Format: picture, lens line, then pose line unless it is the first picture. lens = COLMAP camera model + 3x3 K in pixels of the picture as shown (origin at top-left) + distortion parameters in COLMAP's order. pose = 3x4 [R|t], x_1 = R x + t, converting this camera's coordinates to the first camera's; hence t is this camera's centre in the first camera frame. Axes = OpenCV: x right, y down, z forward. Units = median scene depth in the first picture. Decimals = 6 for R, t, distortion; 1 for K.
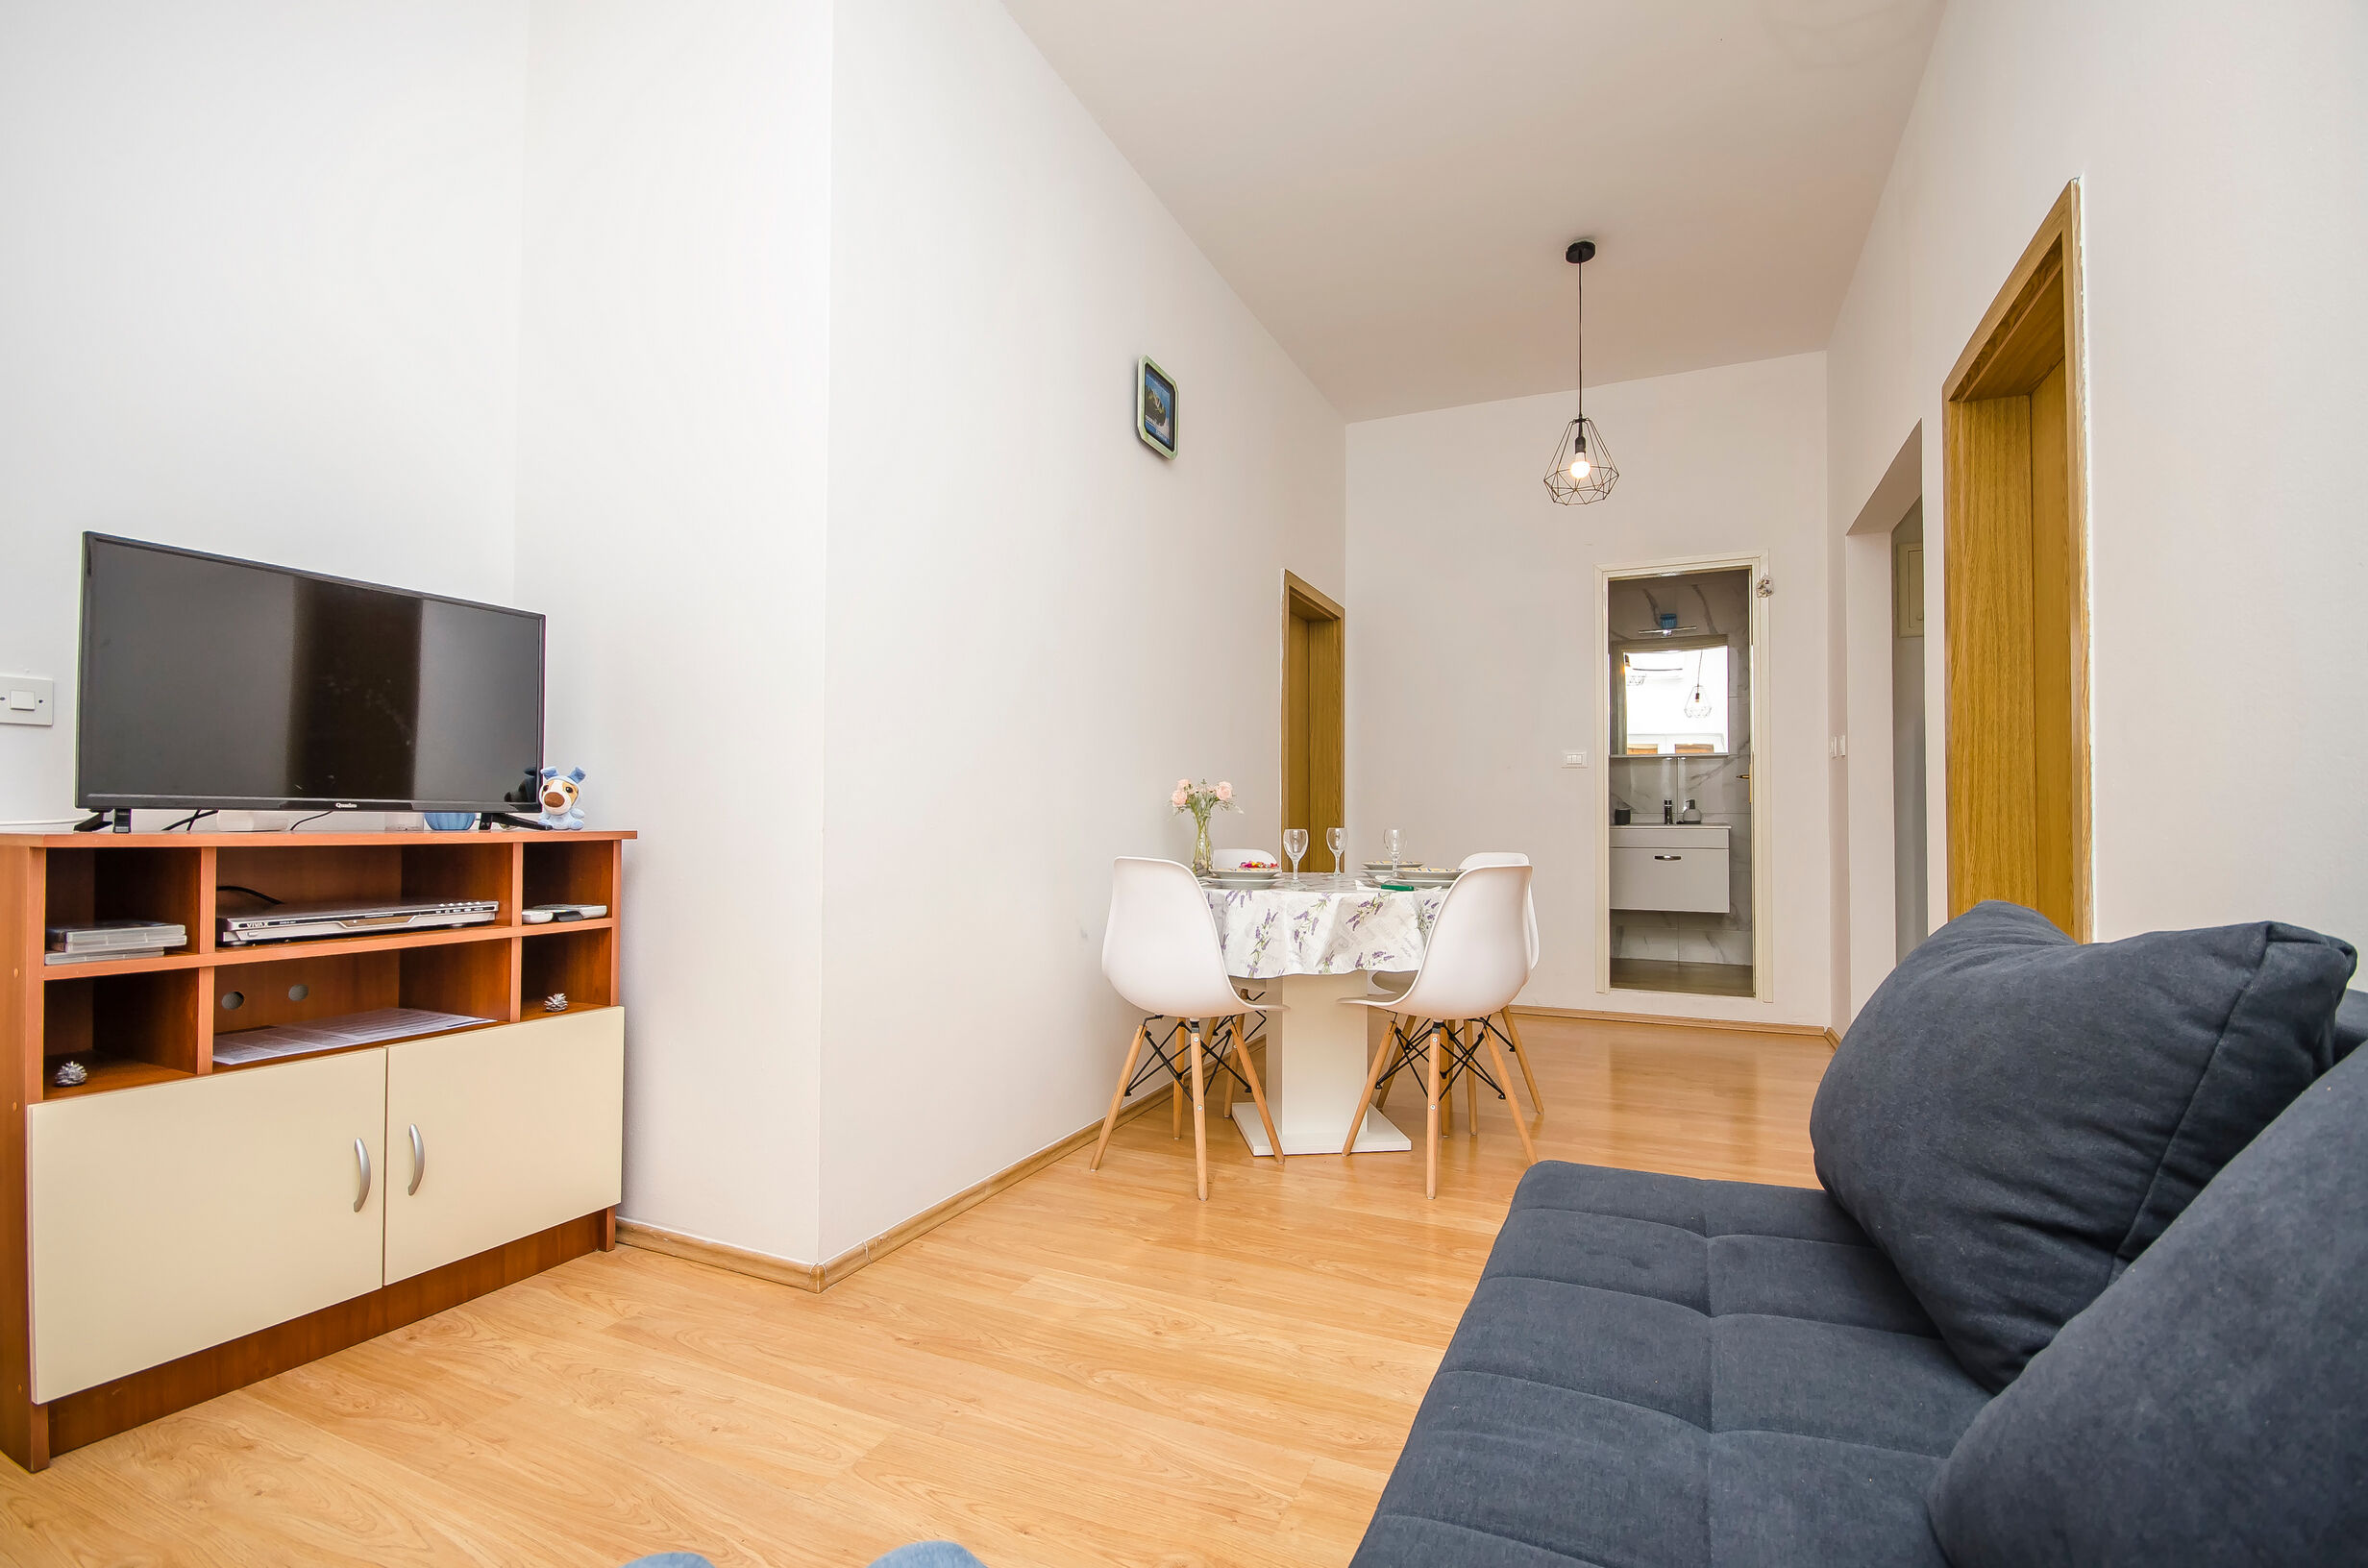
lens RADIAL K [[1019.0, 0, 1190.7], [0, 1019.0, 768.1], [0, 0, 1]] dist [-0.000528, -0.010419]
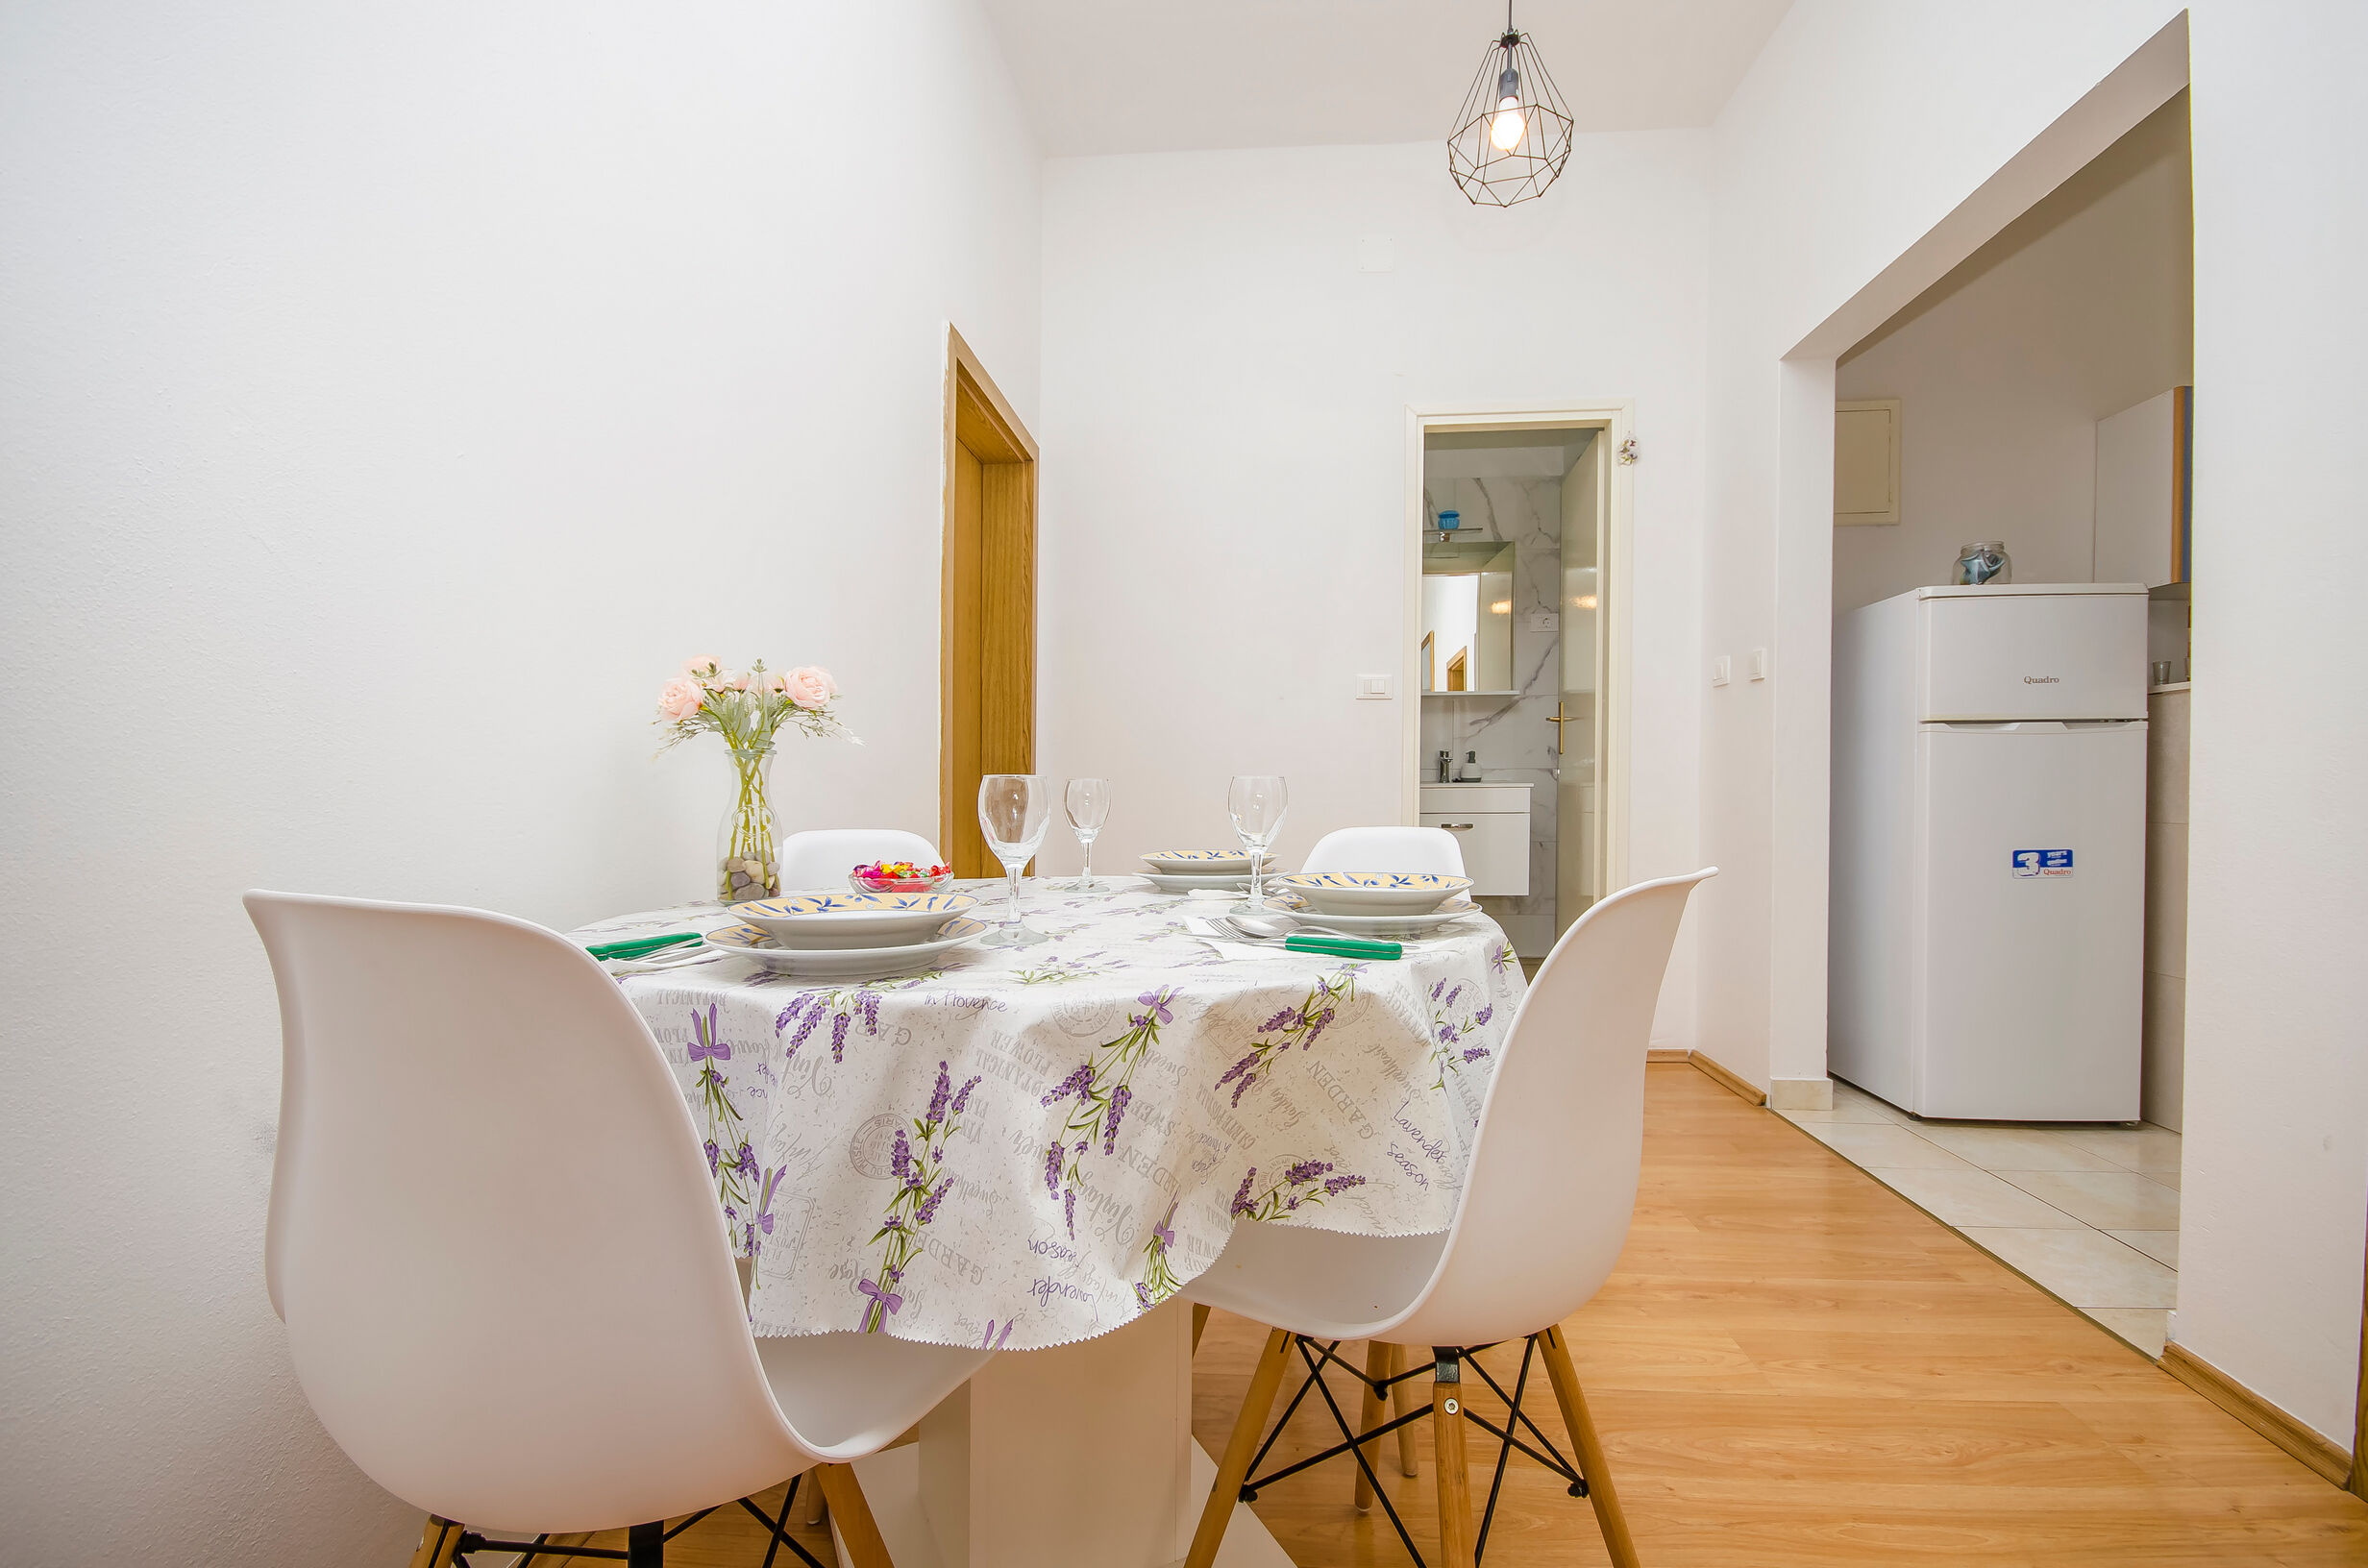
lens RADIAL K [[1019.0, 0, 1190.7], [0, 1019.0, 768.1], [0, 0, 1]] dist [-0.000528, -0.010419]
pose [[0.940961, 0.000599, 0.338514, 0.034887], [-0.010945, 0.999529, 0.028654, 0.039006], [-0.338338, -0.030667, 0.940525, 0.536515]]
